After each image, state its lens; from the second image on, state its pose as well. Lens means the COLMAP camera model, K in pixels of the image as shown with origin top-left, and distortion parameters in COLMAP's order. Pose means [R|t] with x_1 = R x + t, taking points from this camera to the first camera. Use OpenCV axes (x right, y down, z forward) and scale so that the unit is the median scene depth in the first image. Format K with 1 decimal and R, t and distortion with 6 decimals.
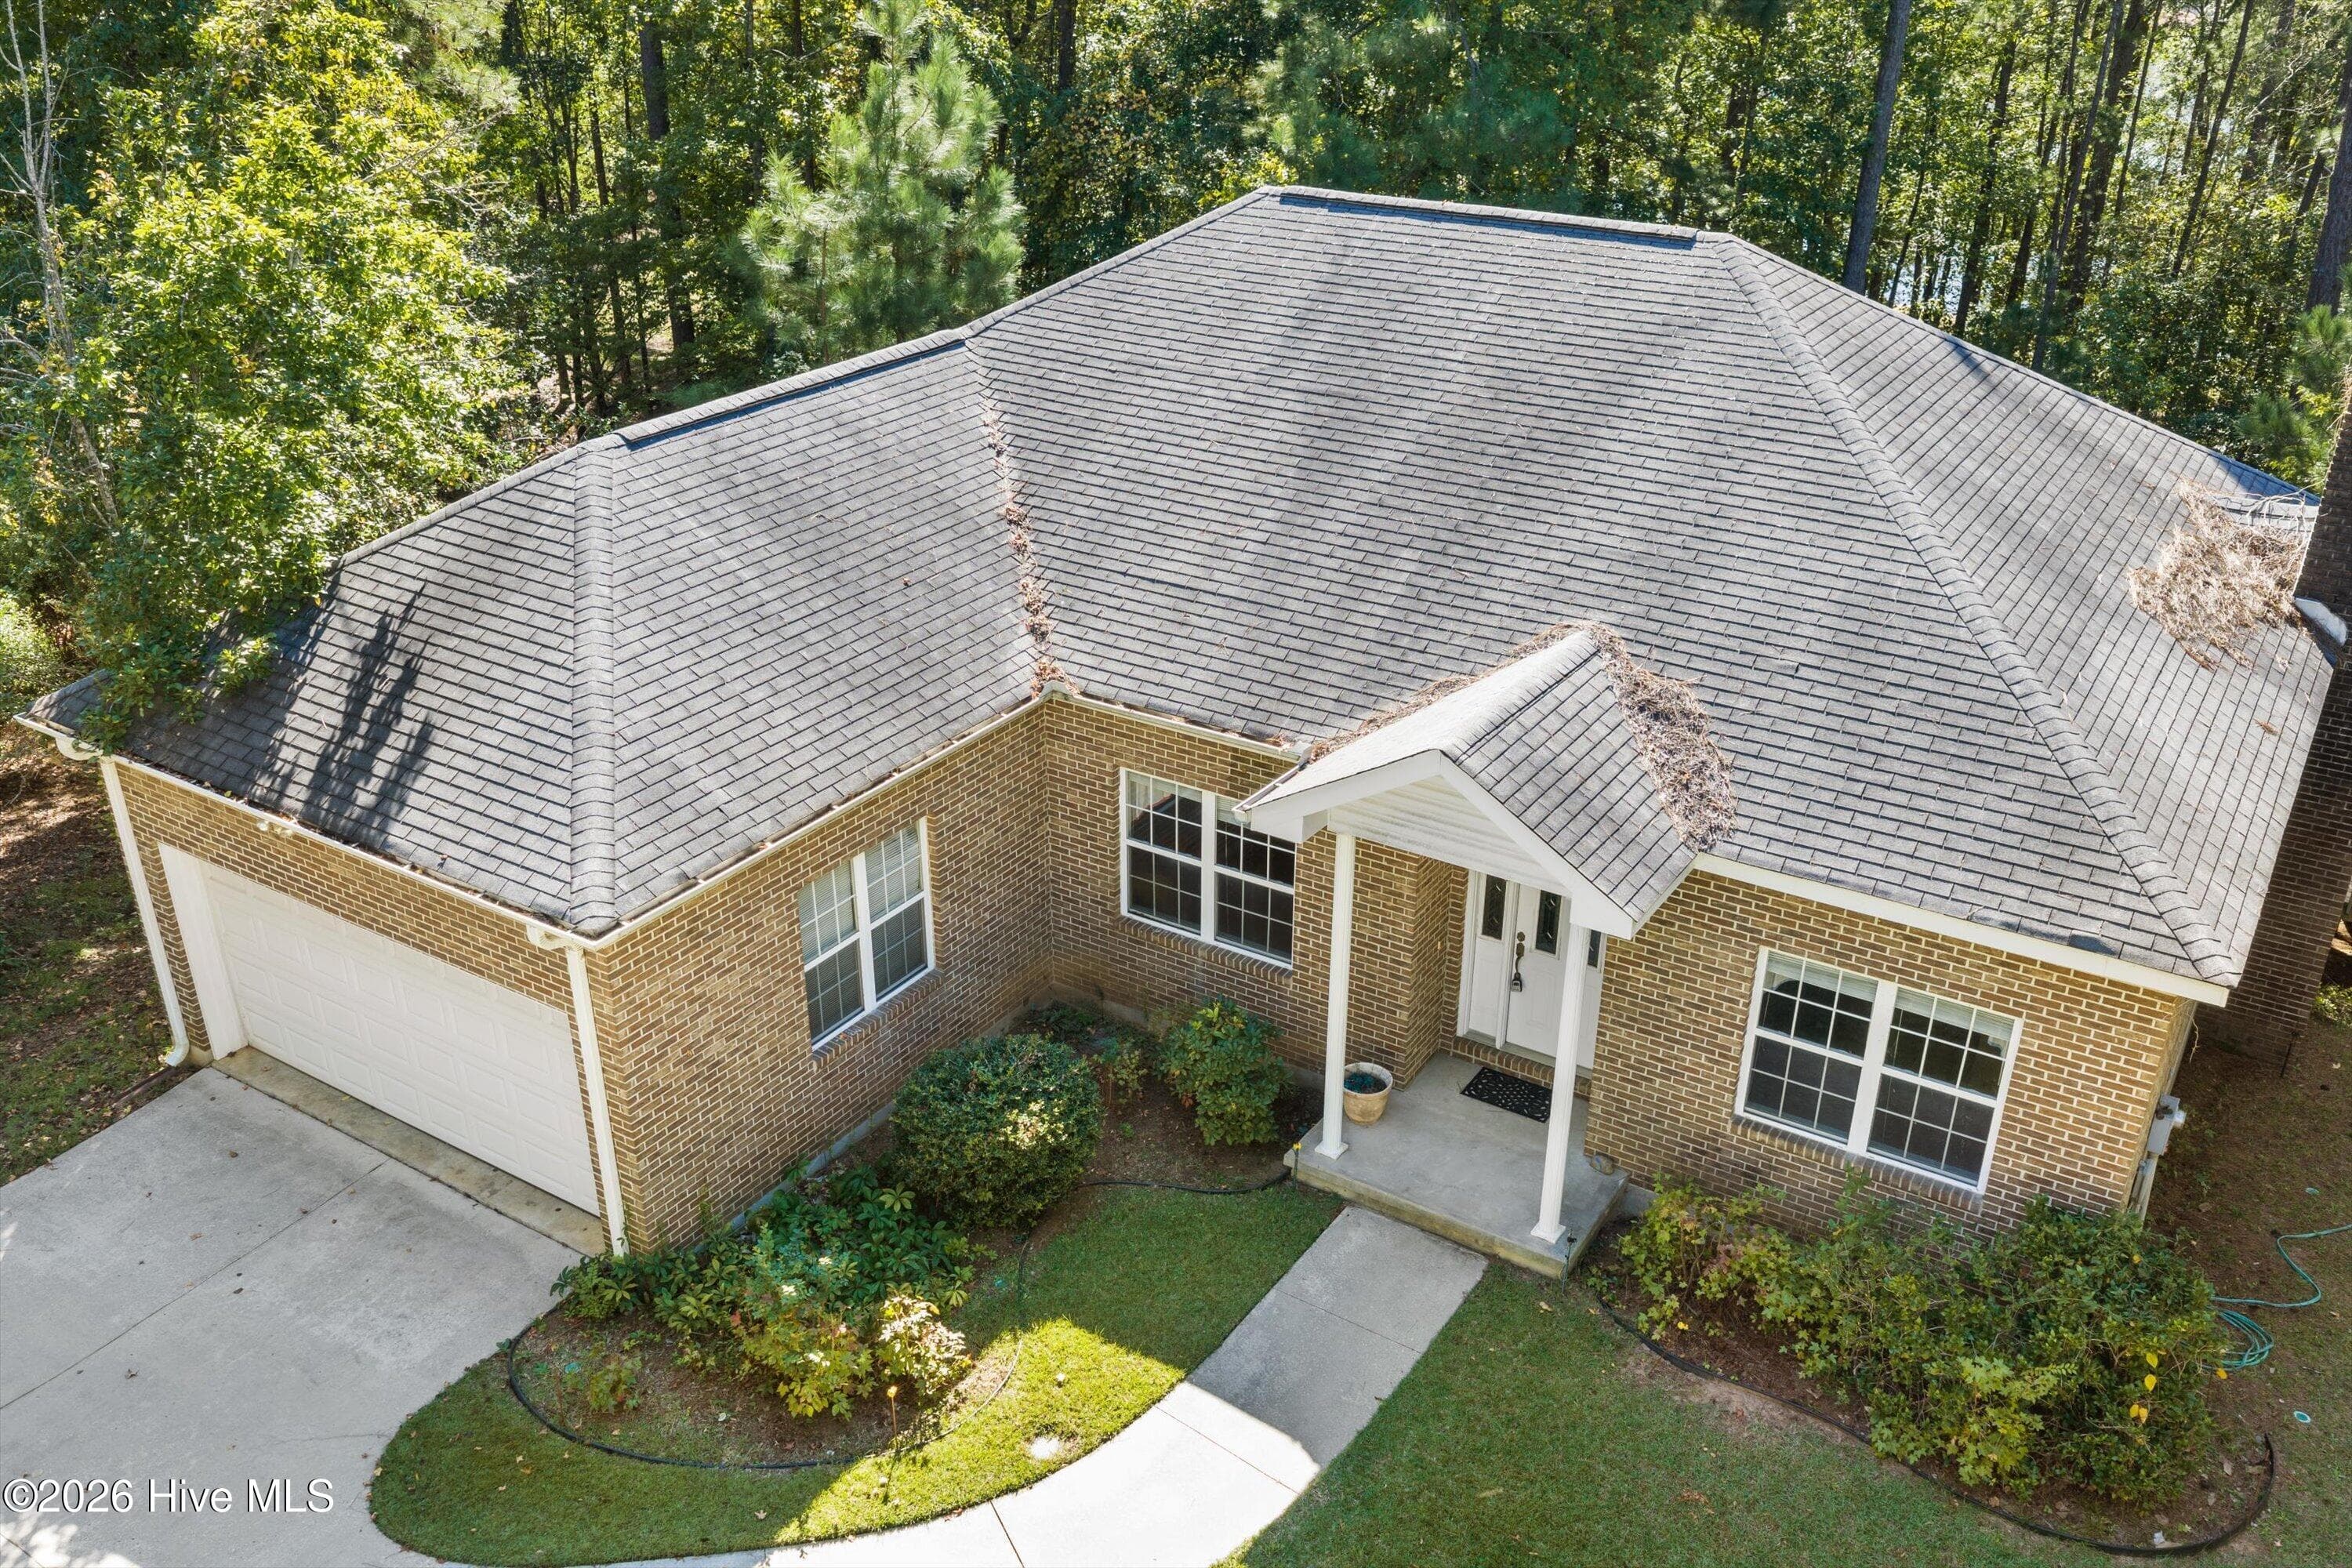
lens RADIAL K [[1914.3, 0, 1176.6], [0, 1914.3, 811.3], [0, 0, 1]] dist [0.008879, -0.011335]
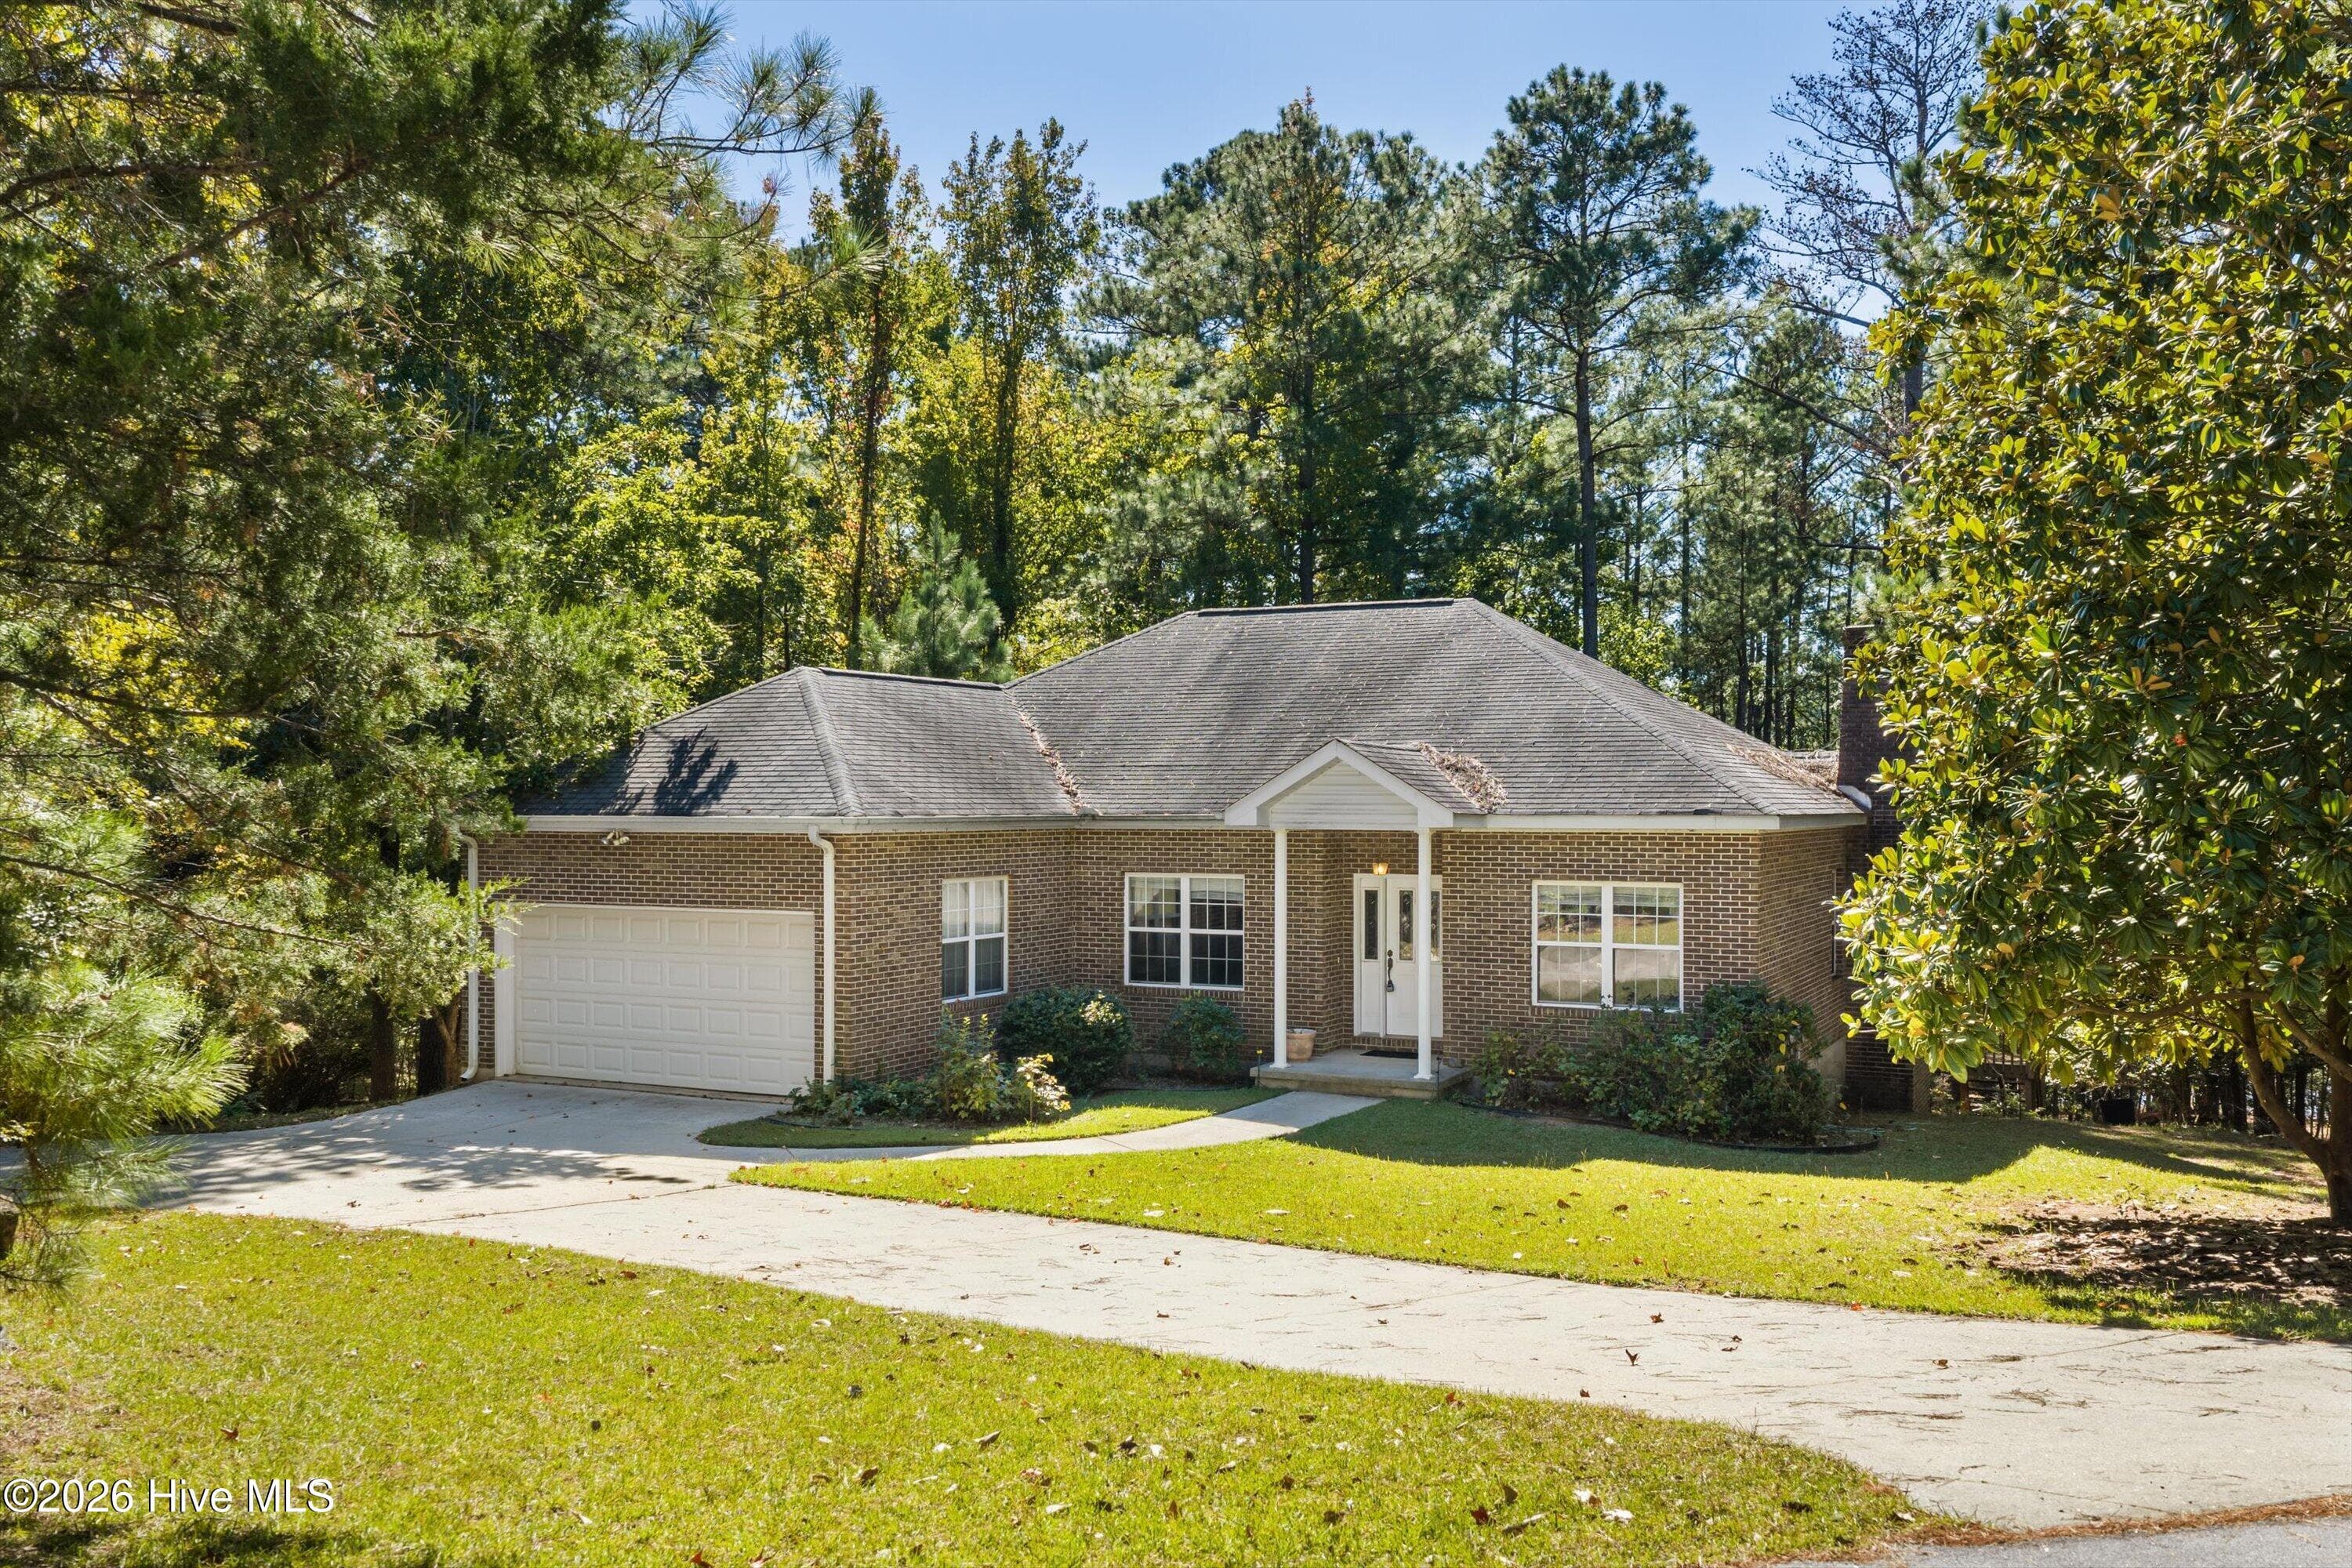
lens RADIAL K [[1920.9, 0, 1176.8], [0, 1920.9, 828.1], [0, 0, 1]] dist [0.009044, -0.010774]
pose [[0.995024, -0.001779, 0.099616, -0.153124], [0.045234, 0.898922, -0.435767, 0.668077], [-0.088771, 0.438105, 0.894530, -0.443097]]
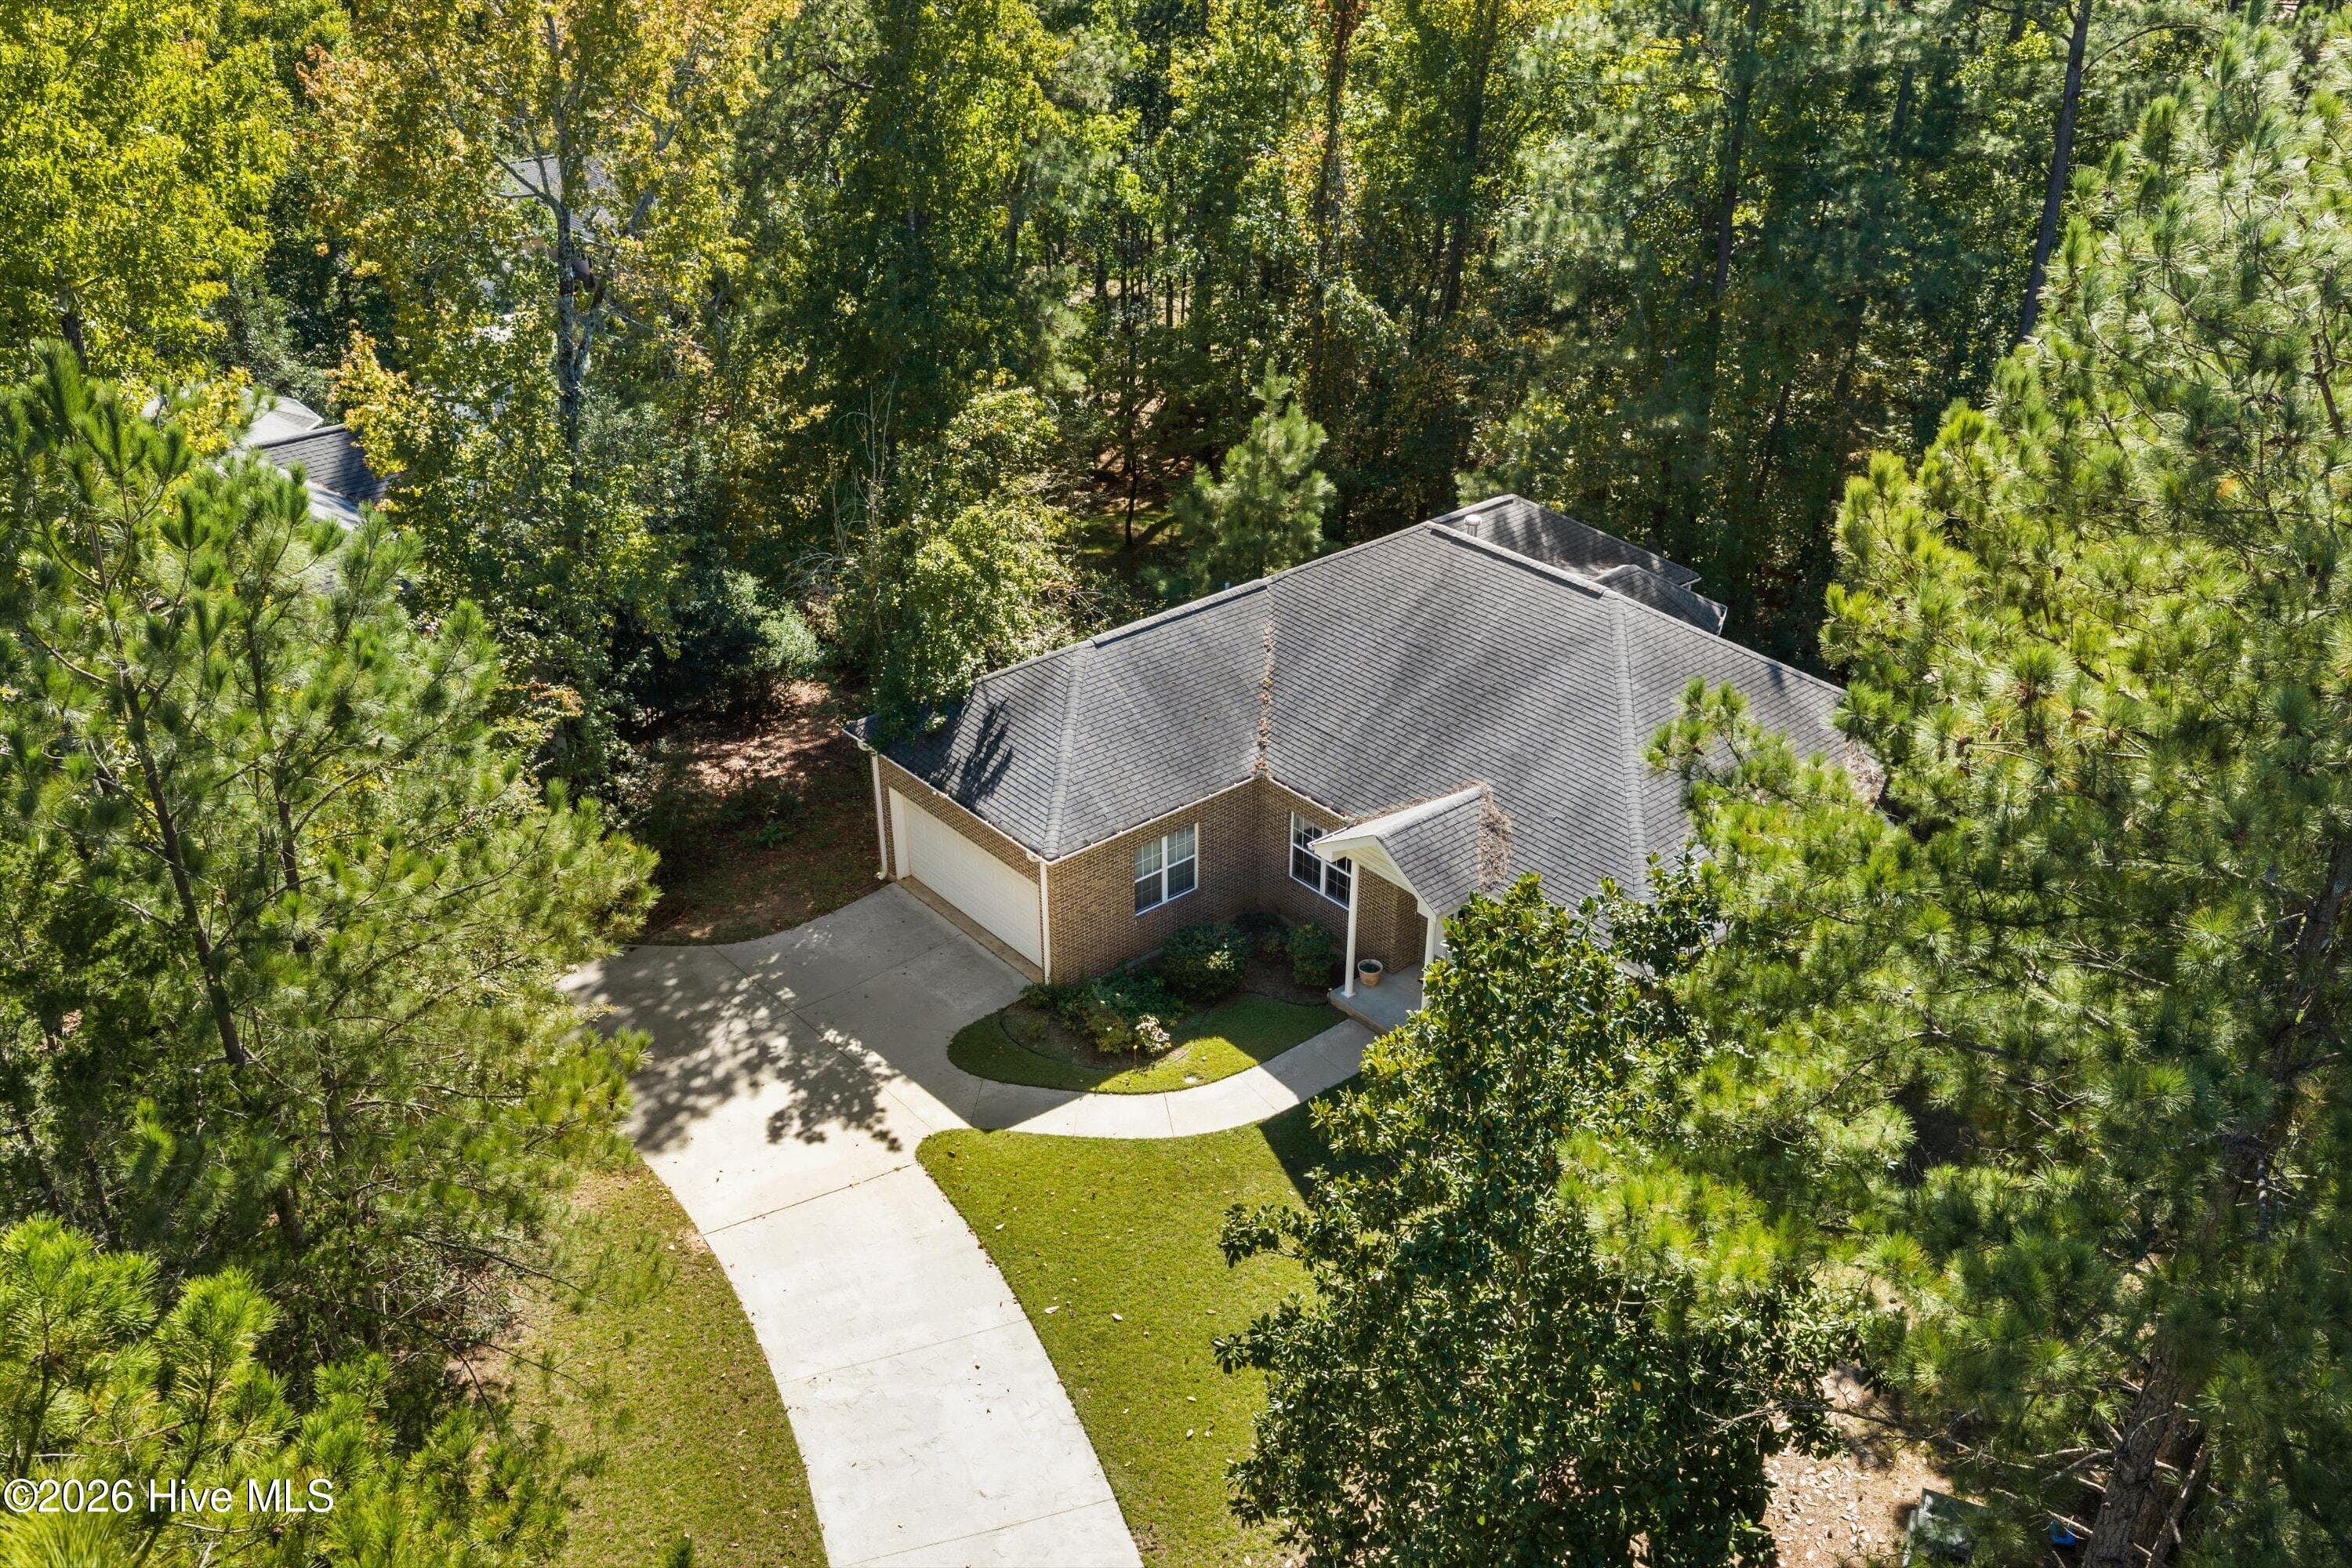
lens RADIAL K [[1914.3, 0, 1176.6], [0, 1914.3, 811.3], [0, 0, 1]] dist [0.008879, -0.011335]
pose [[0.956744, 0.141830, -0.254017, 0.432840], [-0.127886, 0.989267, 0.070680, -0.173019], [0.261315, -0.035138, 0.964614, -1.239603]]
